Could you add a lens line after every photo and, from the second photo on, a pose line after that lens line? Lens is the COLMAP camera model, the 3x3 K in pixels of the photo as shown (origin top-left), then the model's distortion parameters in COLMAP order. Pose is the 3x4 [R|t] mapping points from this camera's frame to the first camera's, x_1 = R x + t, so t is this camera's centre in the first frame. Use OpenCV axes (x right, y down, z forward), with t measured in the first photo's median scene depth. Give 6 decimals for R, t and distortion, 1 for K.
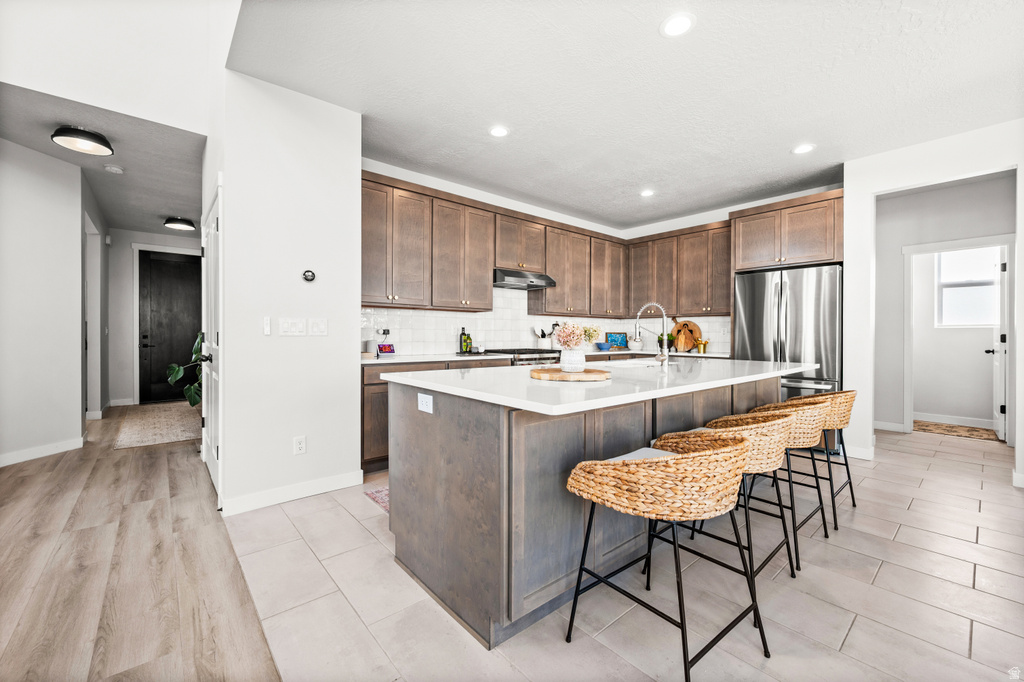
lens RADIAL K [[417.4, 0, 509.8], [0, 417.4, 337.4], [0, 0, 1]] dist [-0.001206, -0.000069]
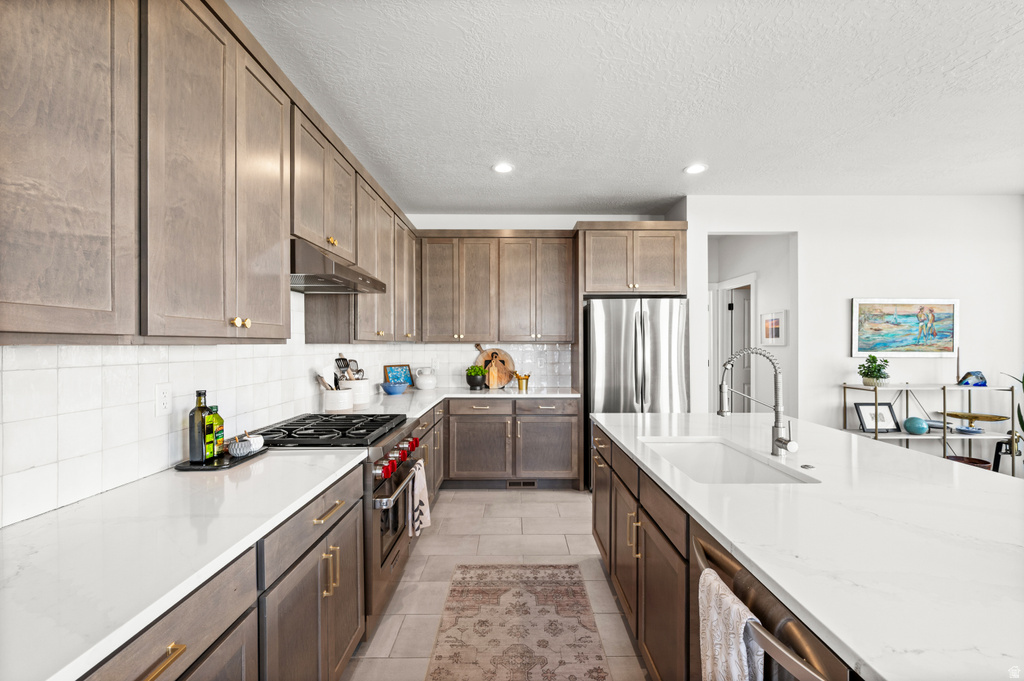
lens RADIAL K [[435.3, 0, 513.1], [0, 435.3, 342.8], [0, 0, 1]] dist [-0.000235, -0.000134]
pose [[0.640271, -0.004567, 0.768135, -0.208517], [0.009225, 0.999956, -0.001745, -0.056750], [-0.768093, 0.008203, 0.640285, 0.527460]]
